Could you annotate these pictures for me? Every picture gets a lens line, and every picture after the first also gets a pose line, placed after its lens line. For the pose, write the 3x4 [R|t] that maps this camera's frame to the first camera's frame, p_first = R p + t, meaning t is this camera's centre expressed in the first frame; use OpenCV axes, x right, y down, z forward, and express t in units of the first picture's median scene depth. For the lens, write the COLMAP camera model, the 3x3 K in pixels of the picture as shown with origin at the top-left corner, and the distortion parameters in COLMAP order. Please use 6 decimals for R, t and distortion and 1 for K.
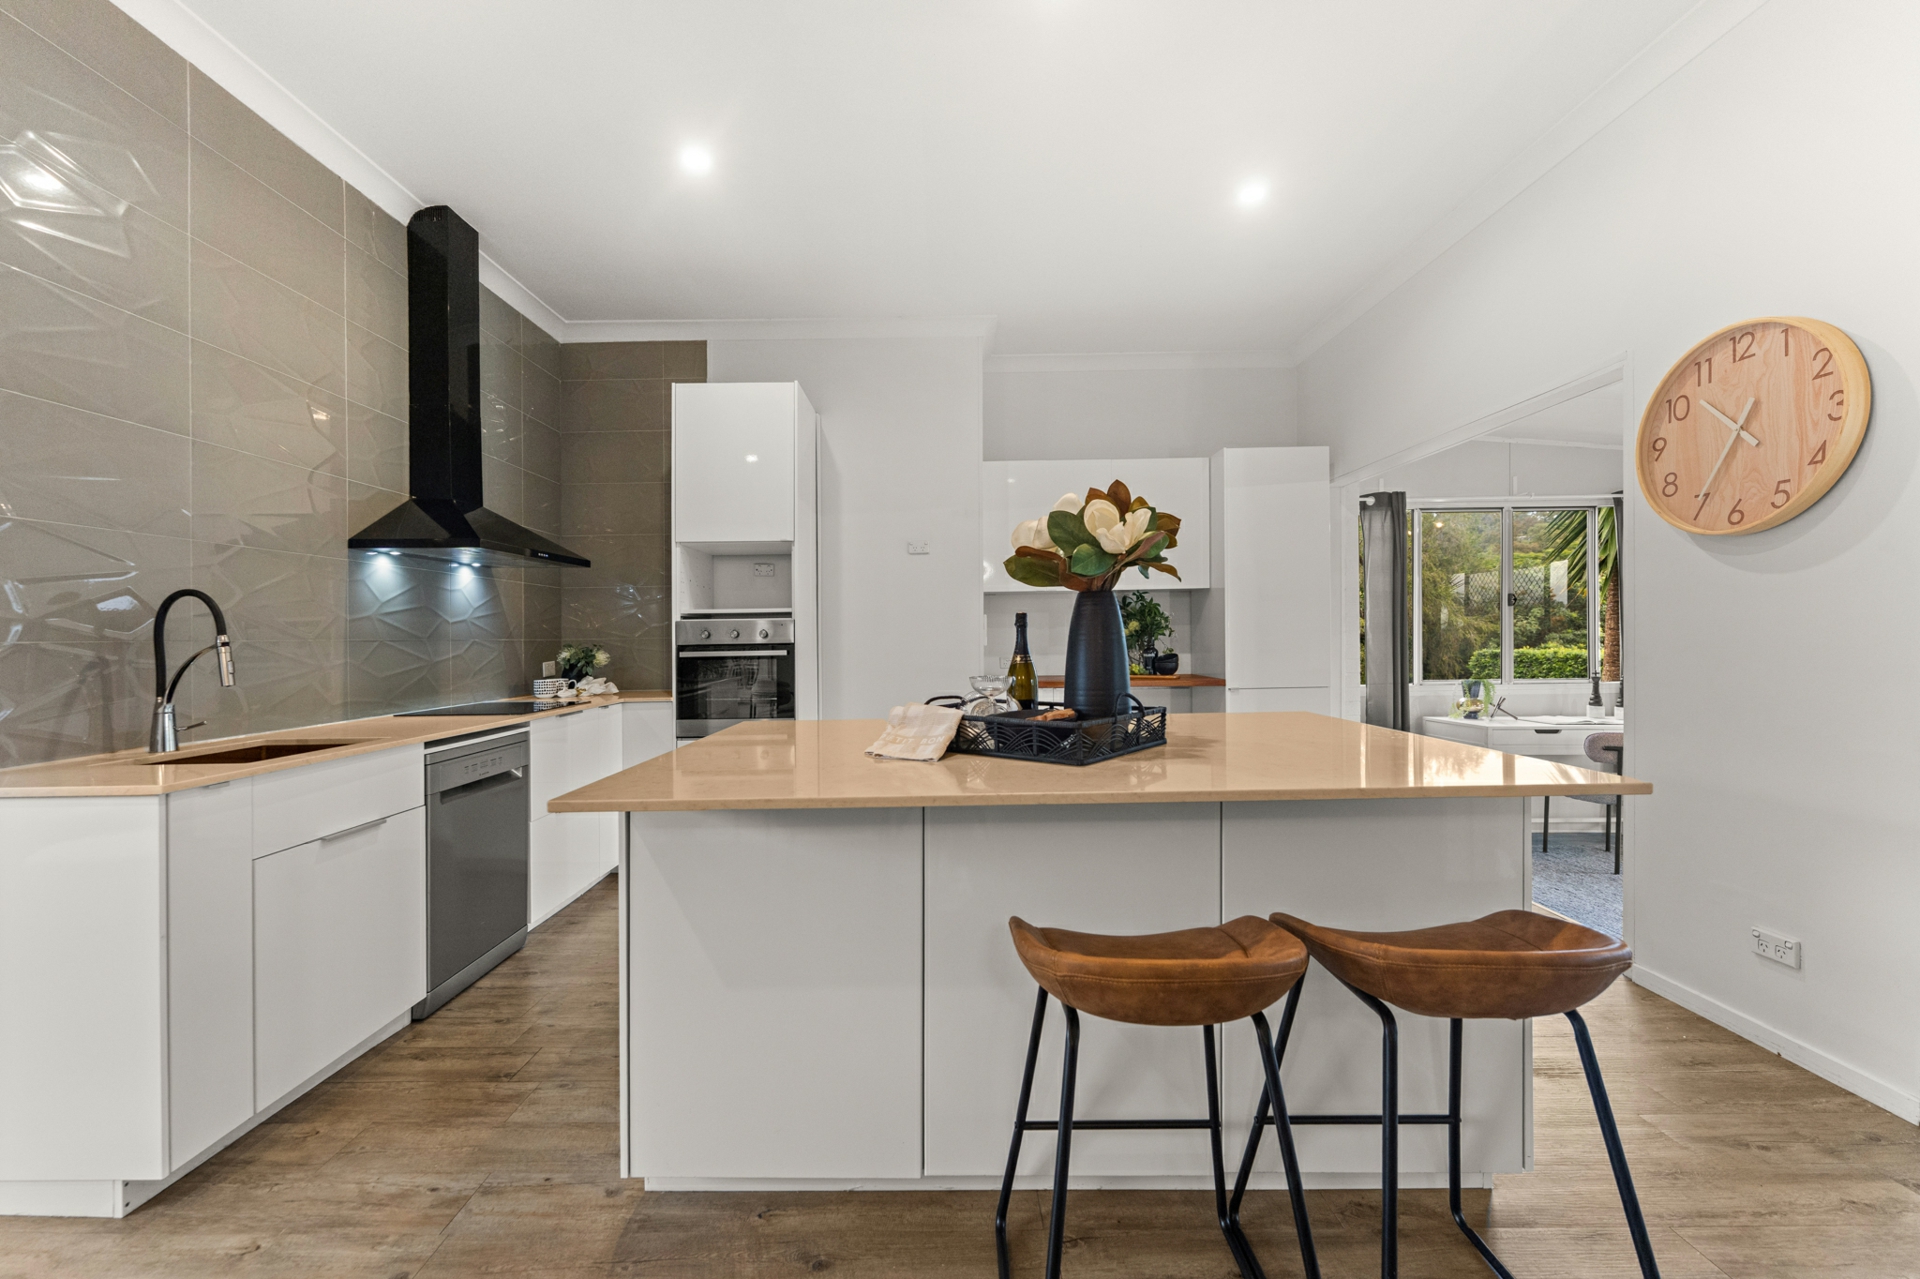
lens RADIAL K [[780.6, 0, 939.8], [0, 780.6, 626.2], [0, 0, 1]] dist [0.003360, -0.001493]
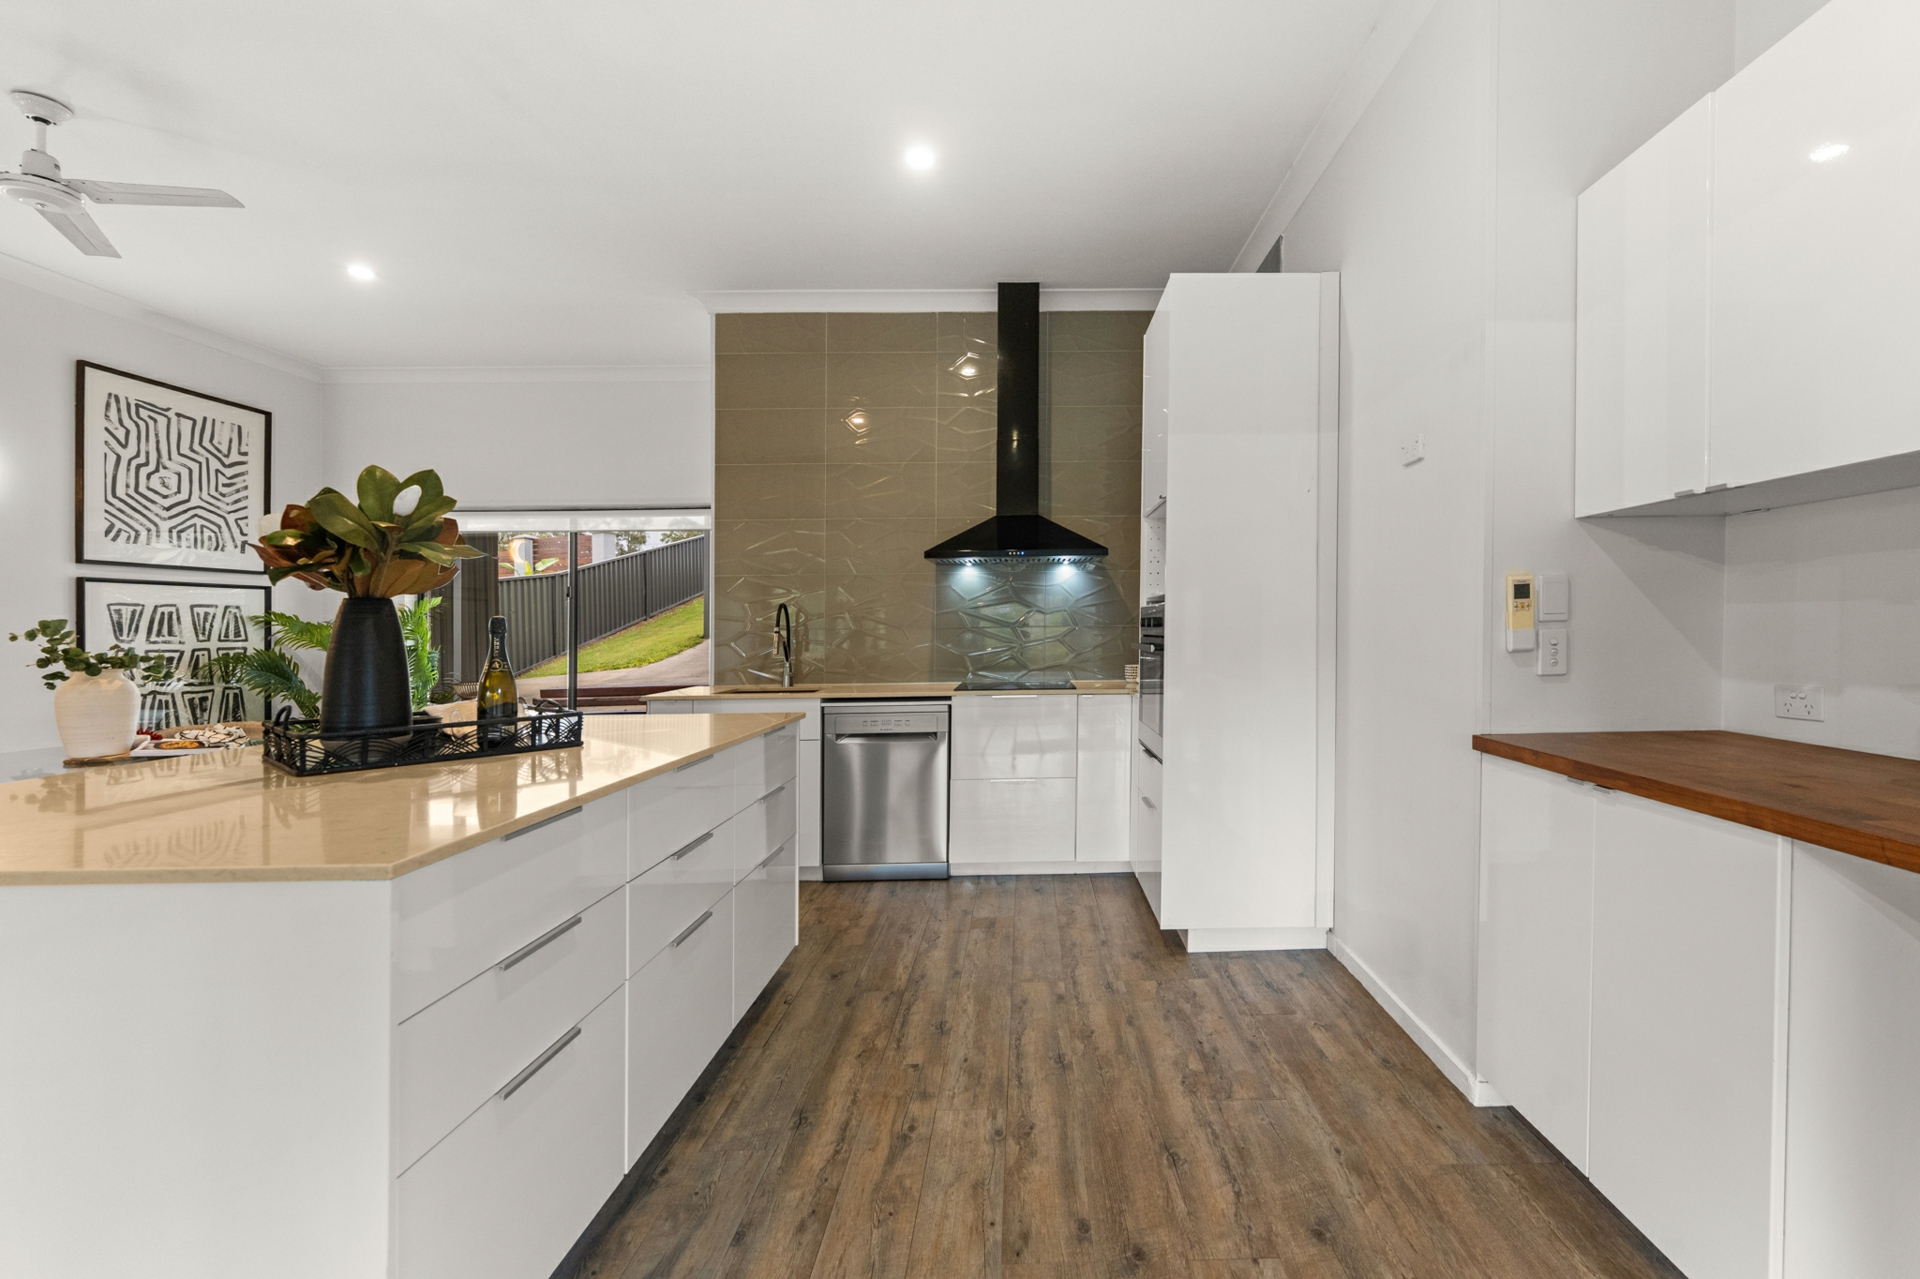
lens RADIAL K [[806.8, 0, 1039.7], [0, 806.8, 628.3], [0, 0, 1]] dist [-0.005279, 0.001573]
pose [[0.030416, 0.016570, -0.999400, 0.617954], [0.027512, 0.999470, 0.017408, -0.002247], [0.999159, -0.028025, 0.029944, 0.925269]]
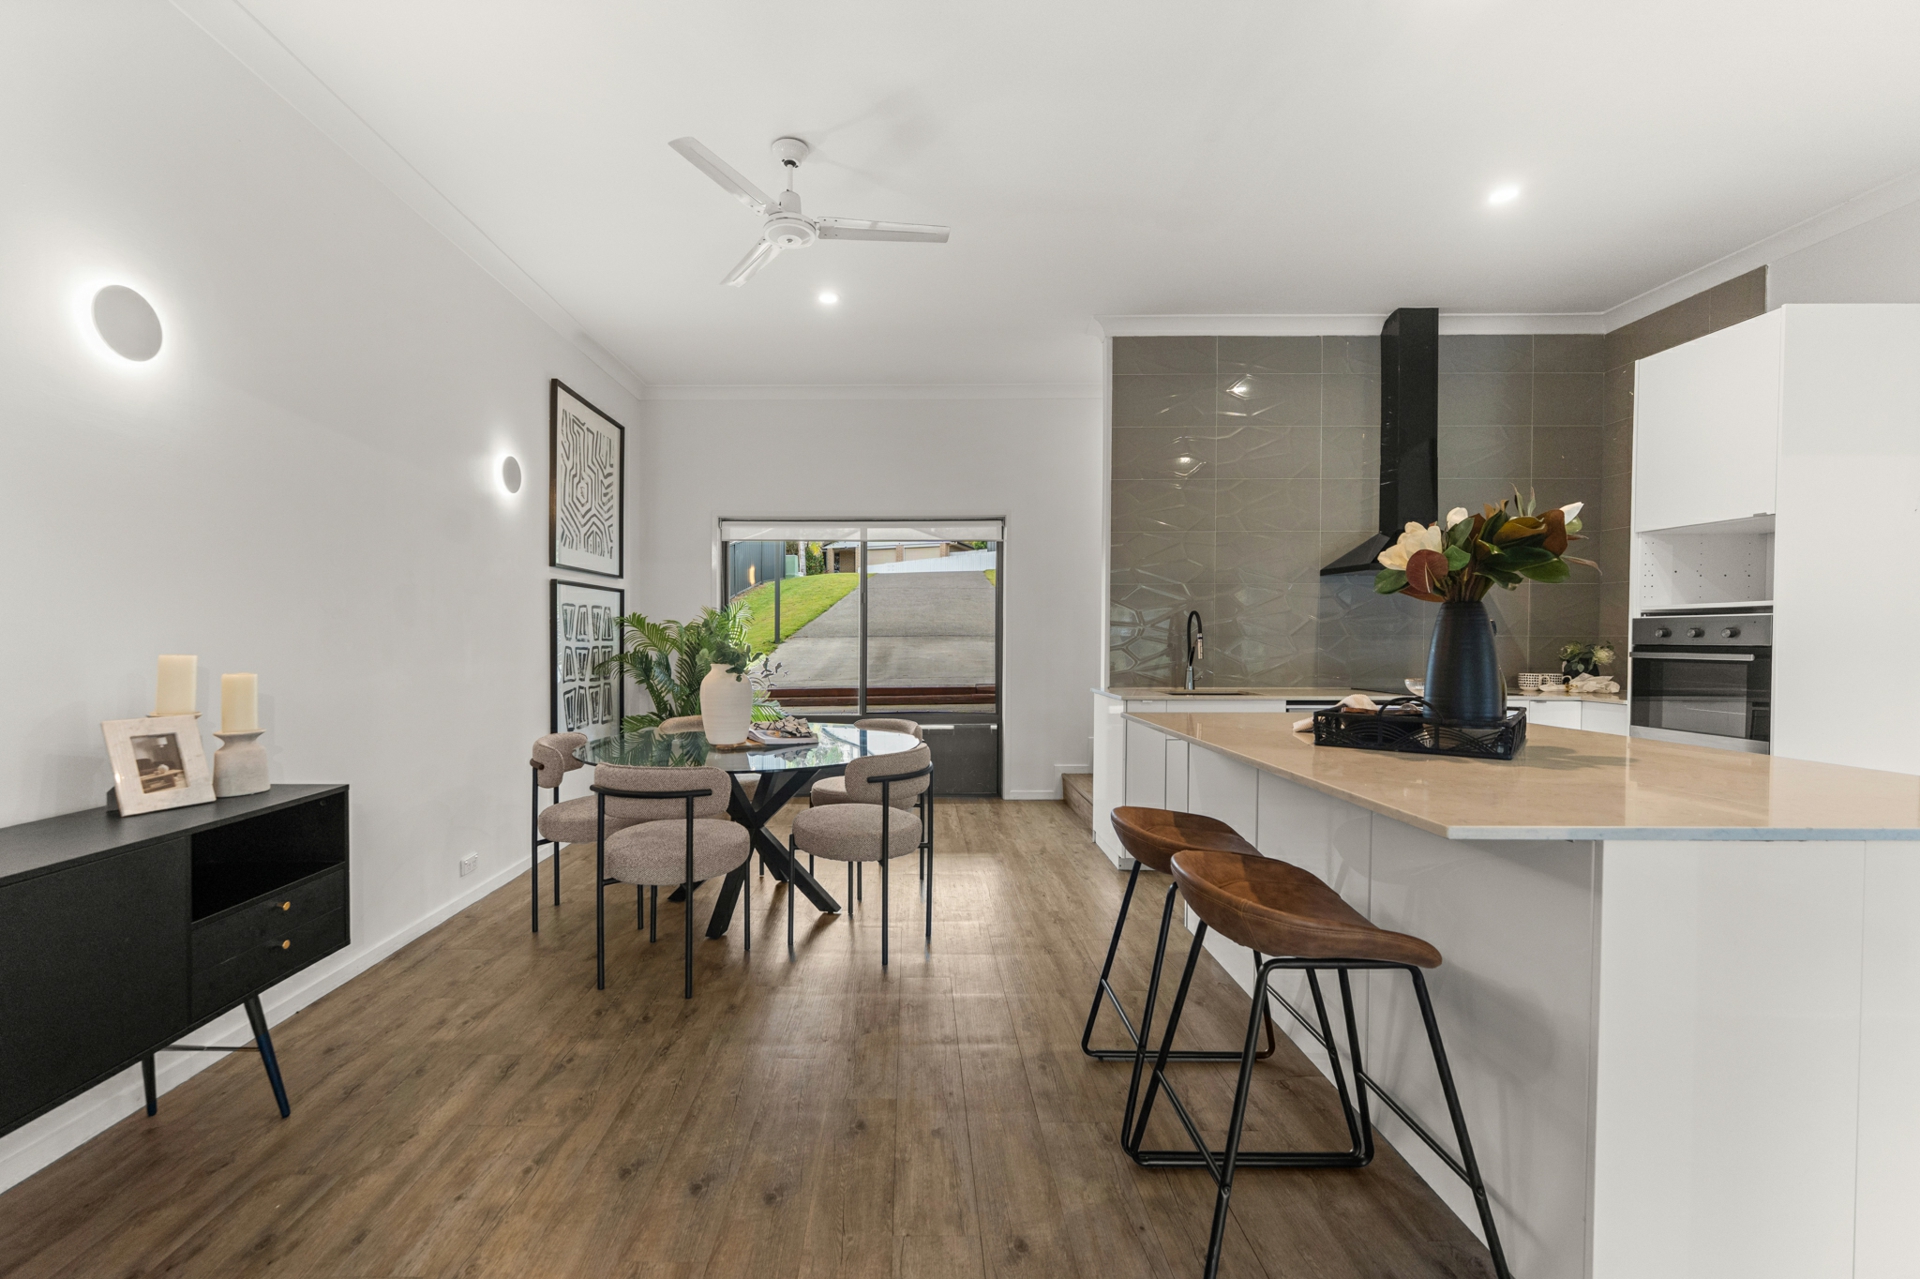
lens RADIAL K [[780.6, 0, 898.6], [0, 780.6, 642.4], [0, 0, 1]] dist [0.003360, -0.001493]
pose [[-0.000544, 0.022801, -0.999740, 0.641766], [0.015471, 0.999621, 0.022790, -0.014163], [0.999880, -0.015454, -0.000896, 0.134452]]
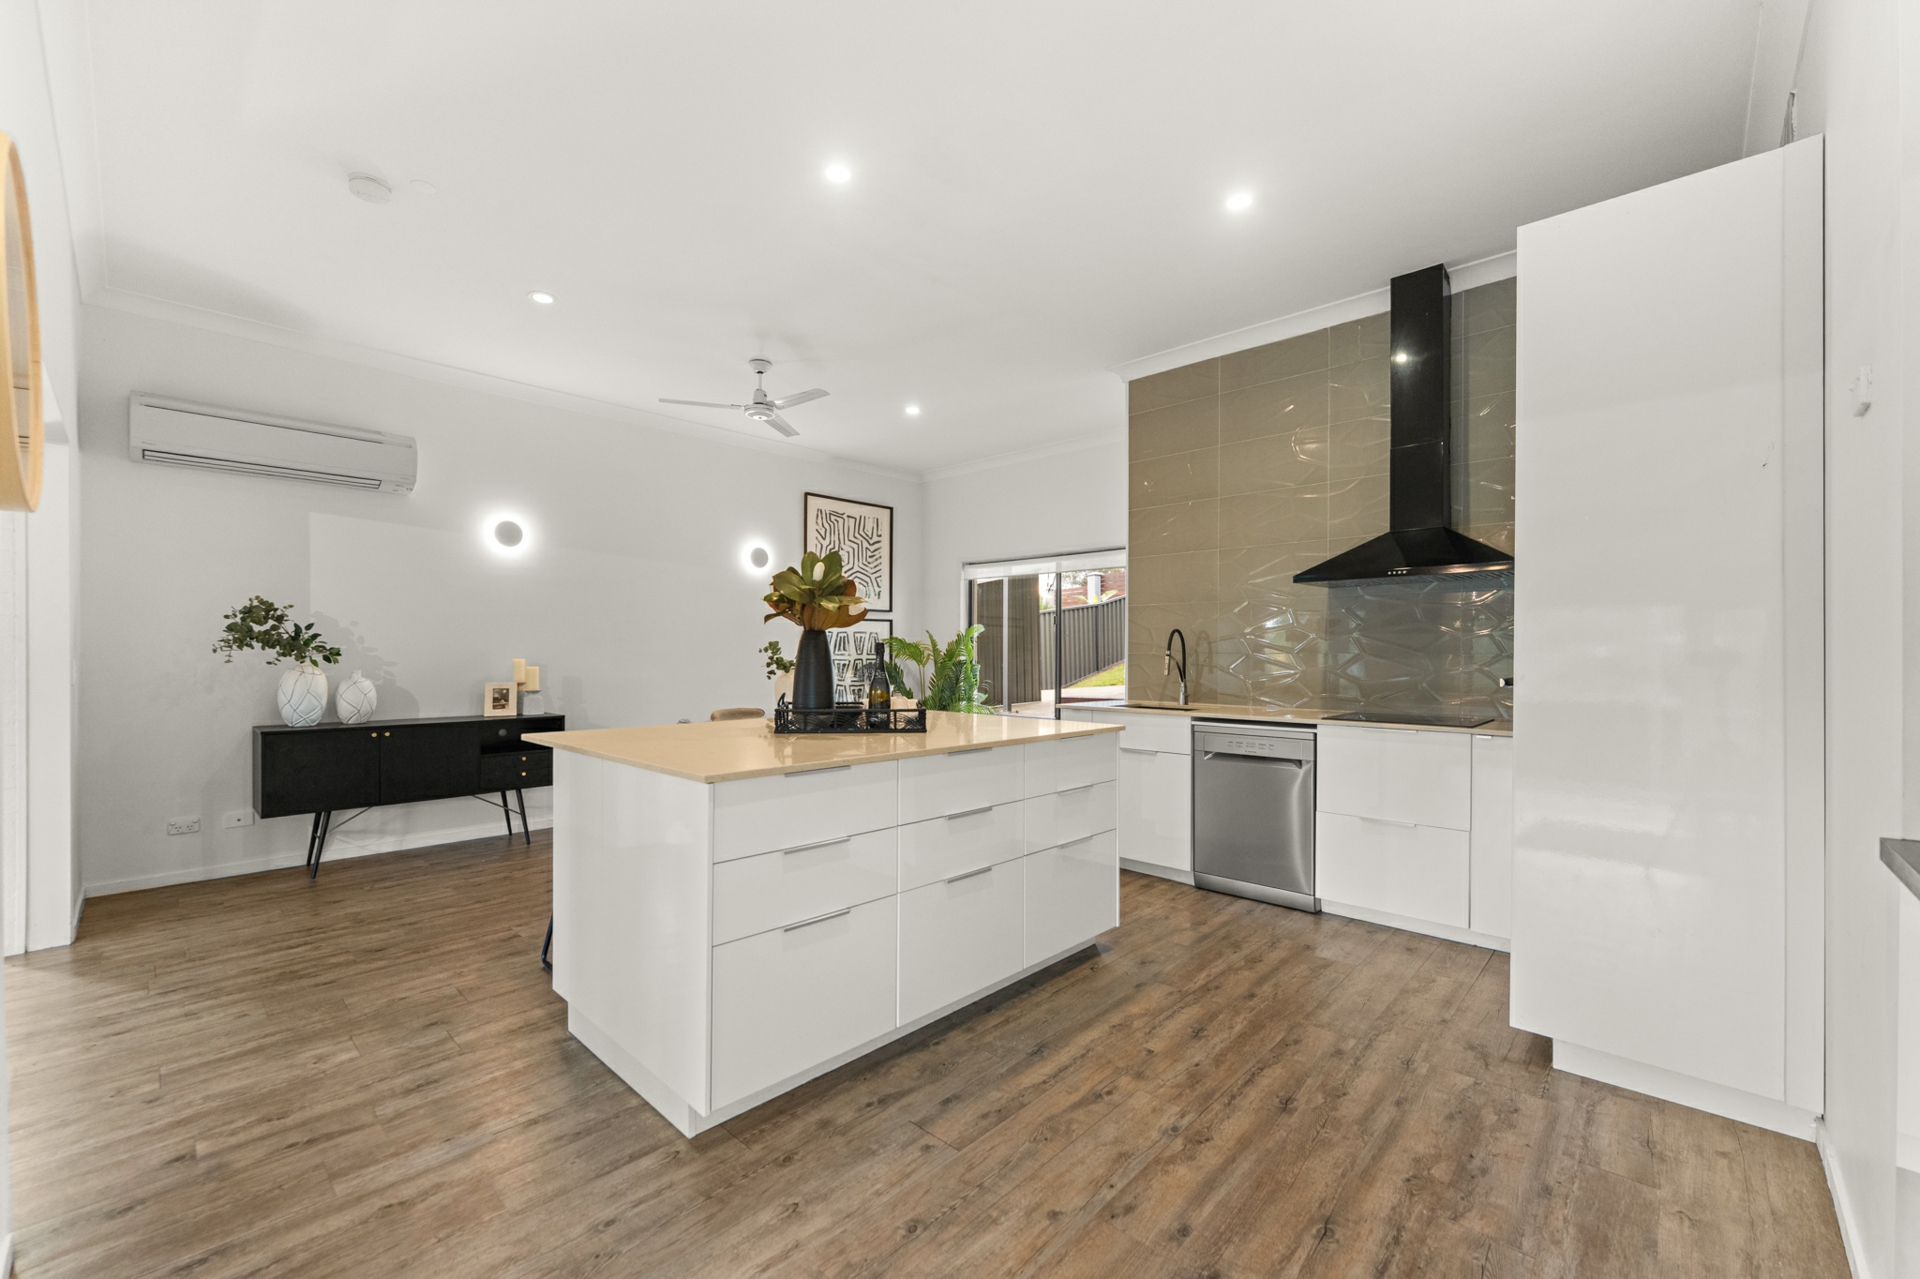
lens RADIAL K [[780.6, 0, 957.6], [0, 780.6, 642.0], [0, 0, 1]] dist [0.003360, -0.001493]
pose [[-0.678350, 0.004082, -0.734727, 0.596375], [0.019104, 0.999744, -0.012084, 0.000594], [0.734490, -0.022234, -0.678255, 1.185413]]
